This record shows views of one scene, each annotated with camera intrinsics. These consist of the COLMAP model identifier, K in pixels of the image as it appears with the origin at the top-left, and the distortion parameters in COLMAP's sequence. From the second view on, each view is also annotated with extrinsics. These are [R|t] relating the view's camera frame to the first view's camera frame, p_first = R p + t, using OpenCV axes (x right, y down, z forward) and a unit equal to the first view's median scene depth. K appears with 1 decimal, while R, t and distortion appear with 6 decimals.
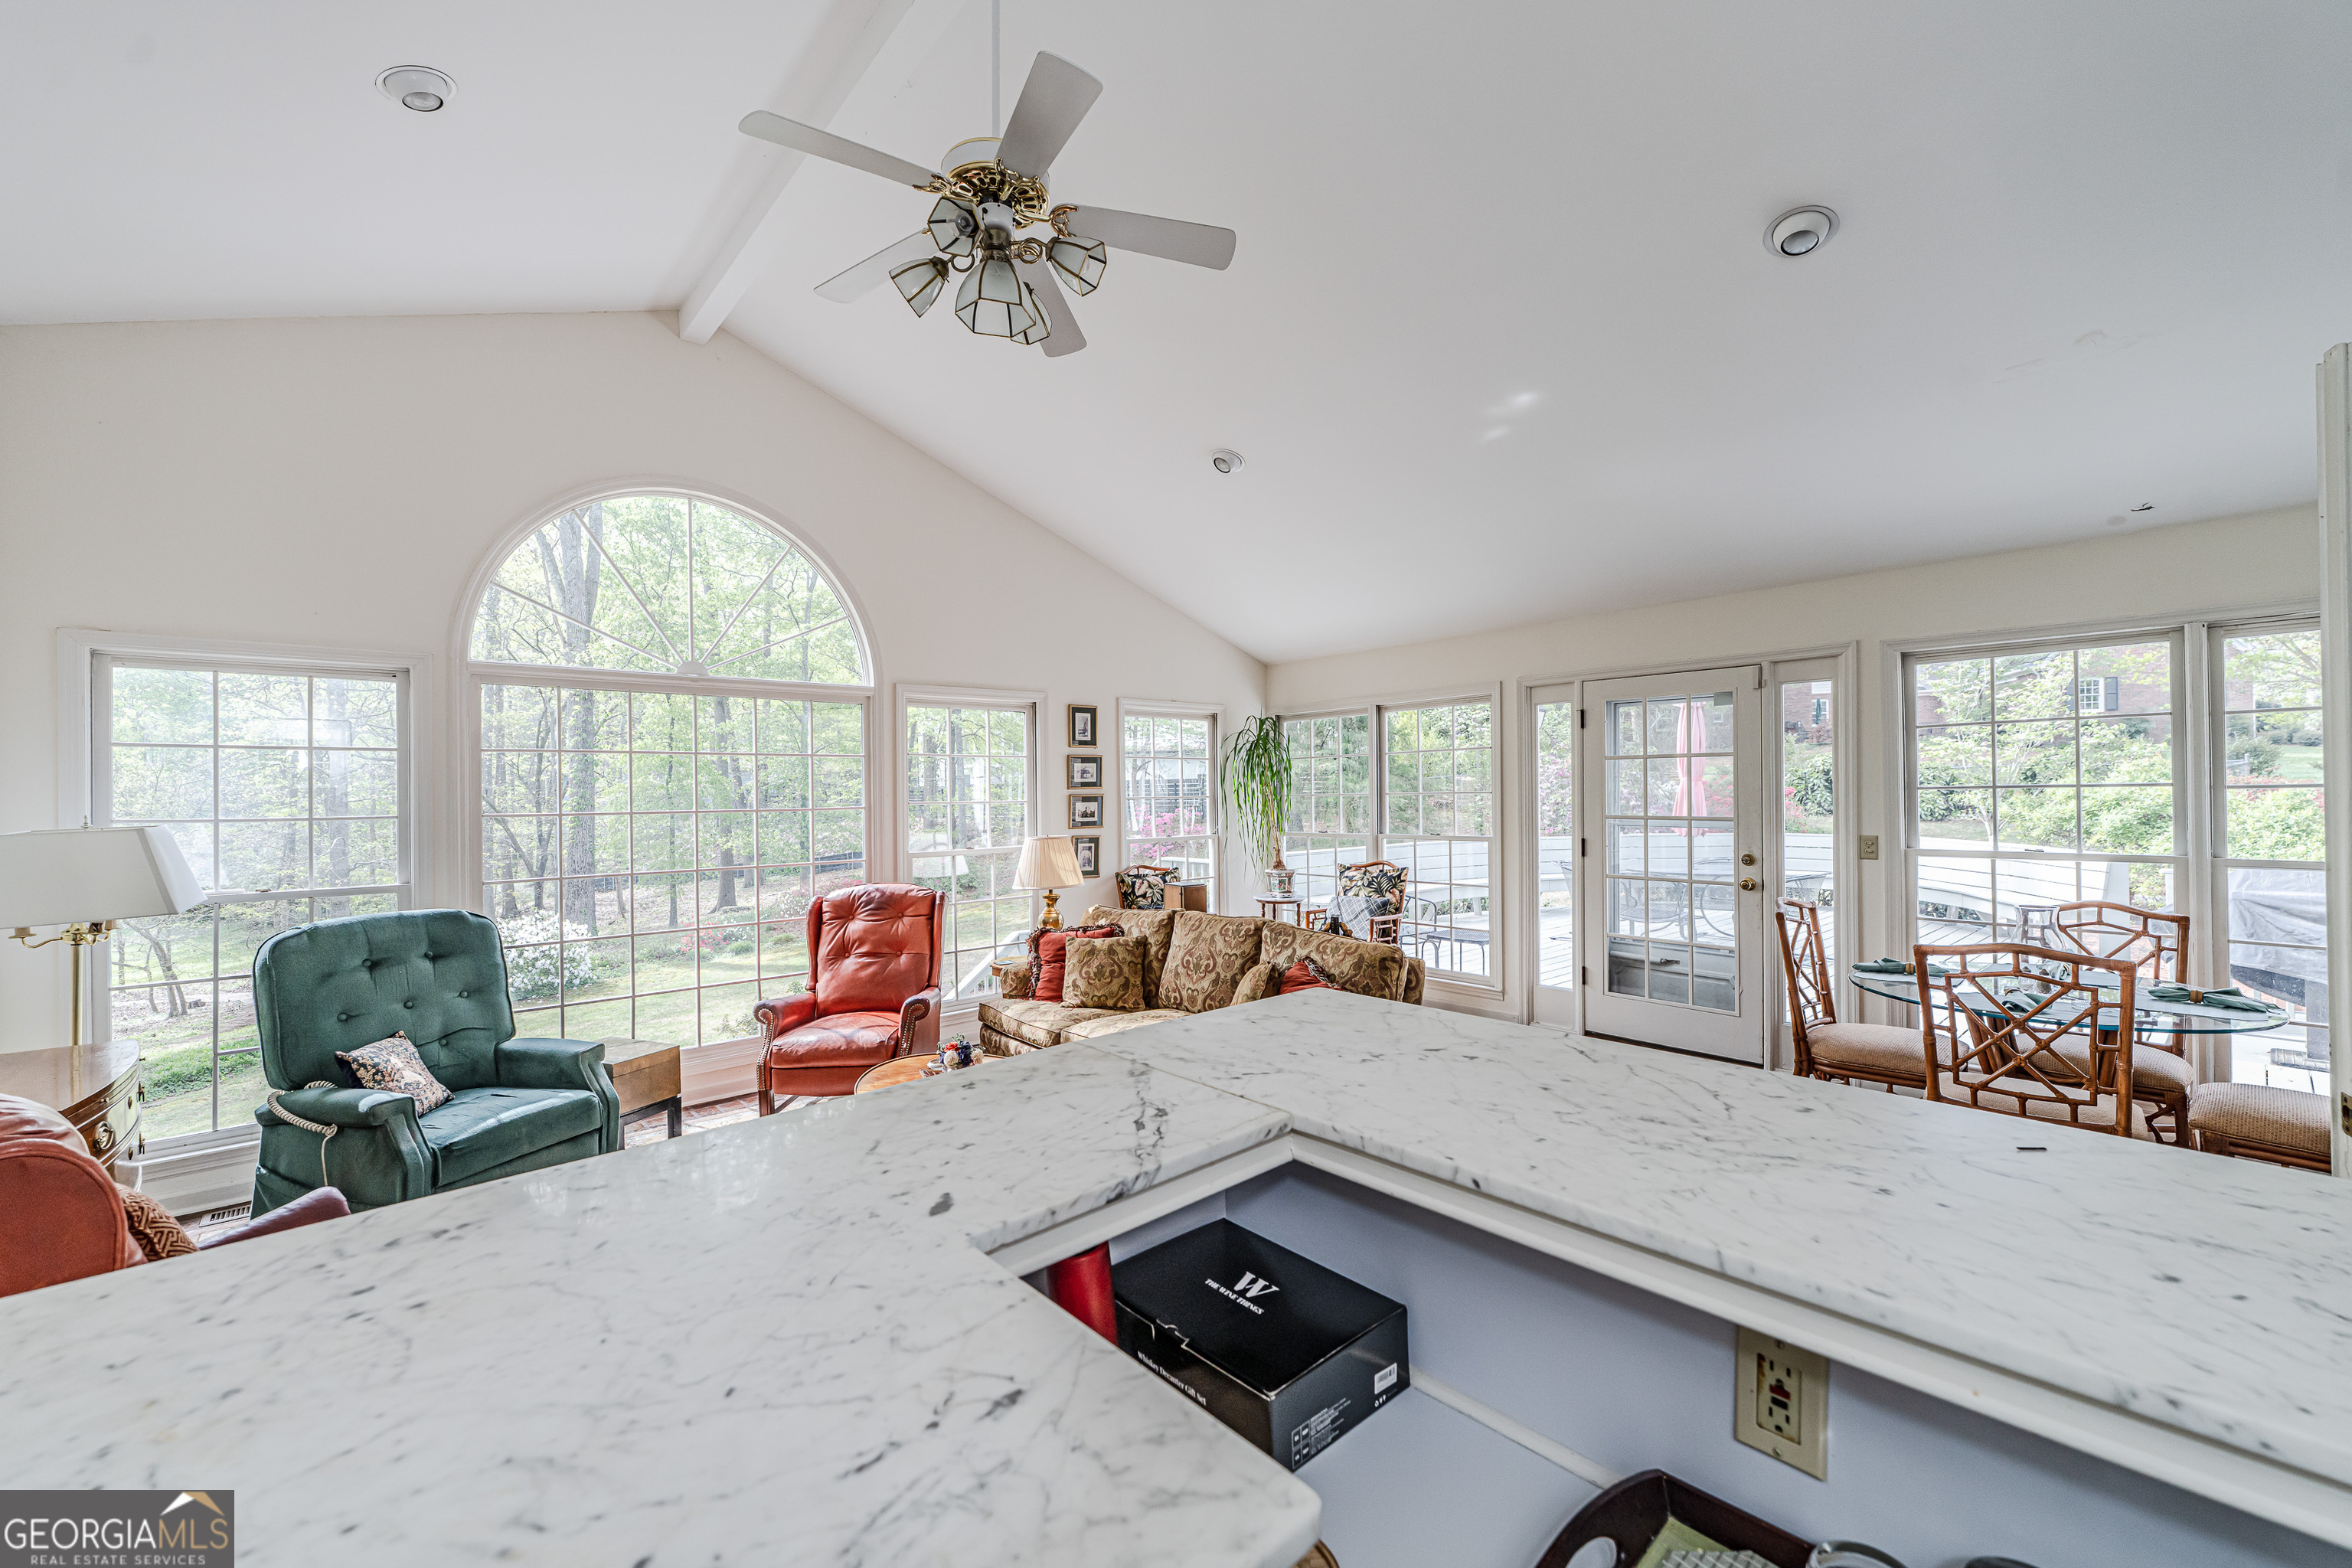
lens RADIAL K [[929.3, 0, 1176.0], [0, 929.3, 784.0], [0, 0, 1]] dist [-0.001114, -0.000124]
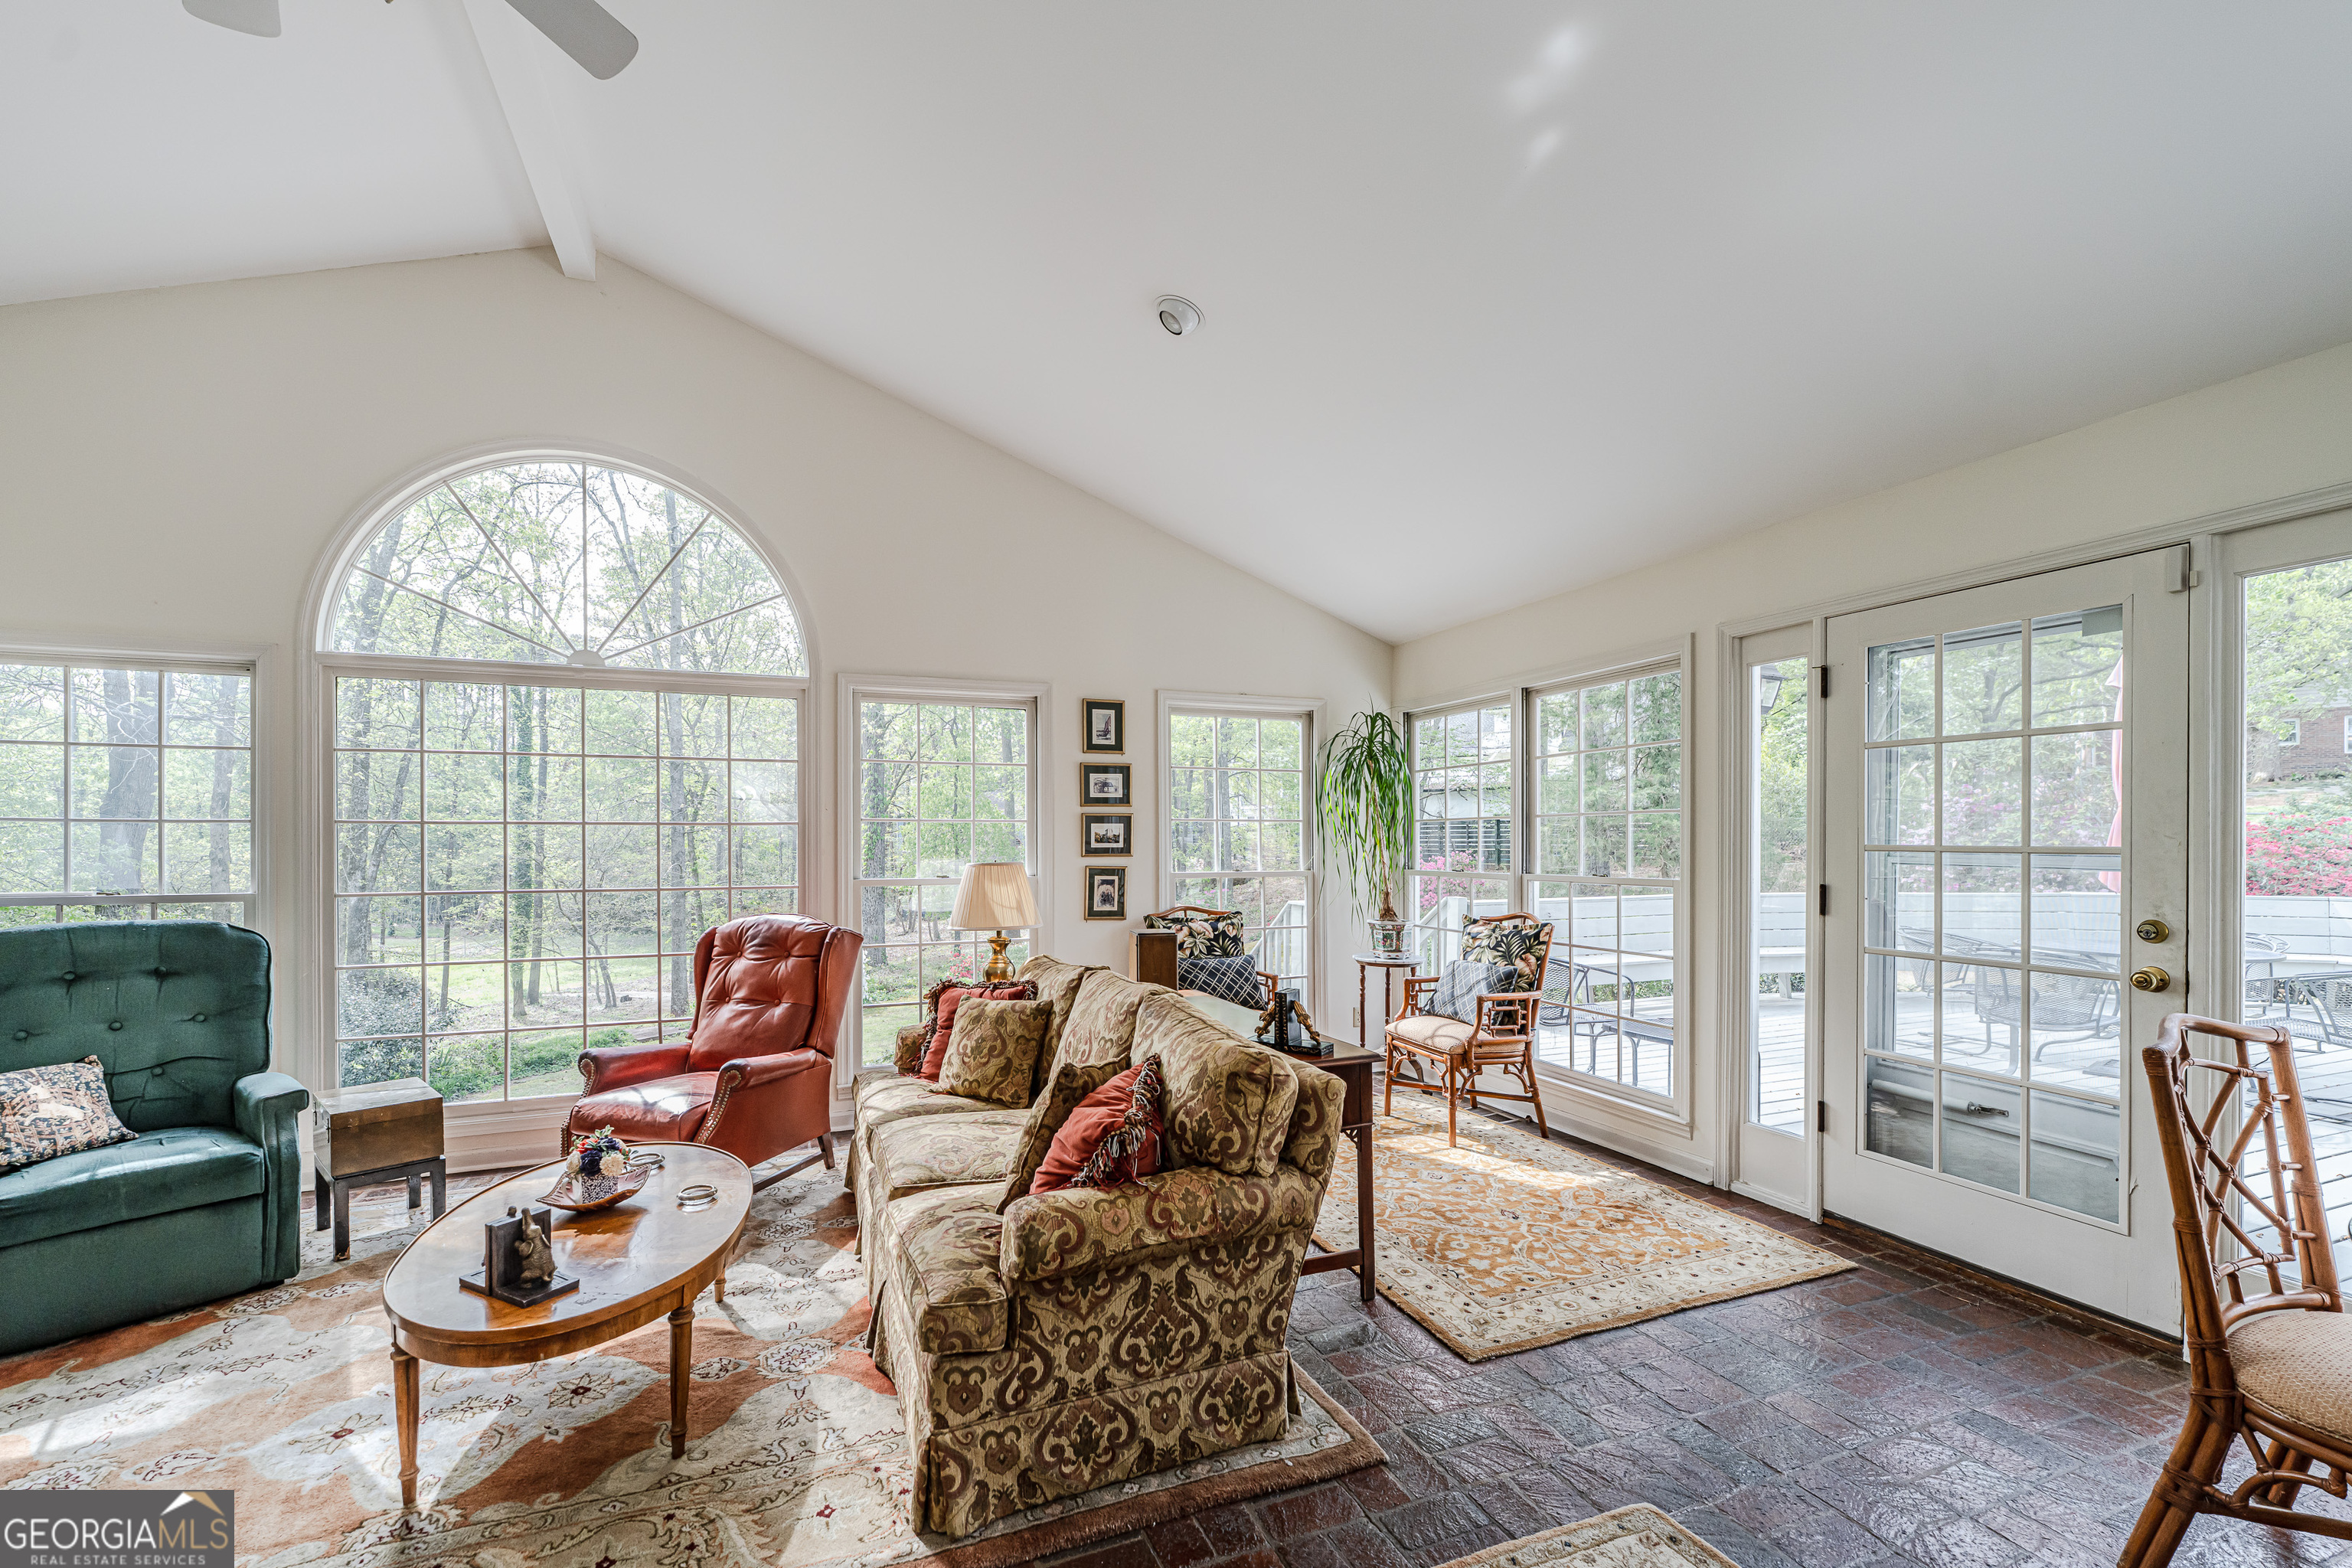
lens RADIAL K [[953.5, 0, 1175.1], [0, 953.5, 834.1], [0, 0, 1]] dist [-0.001027, 0.000263]
pose [[0.941950, 0.009058, -0.335630, 0.263017], [-0.006997, 0.999949, 0.007349, 0.025862], [0.335679, -0.004574, 0.941965, 0.302156]]
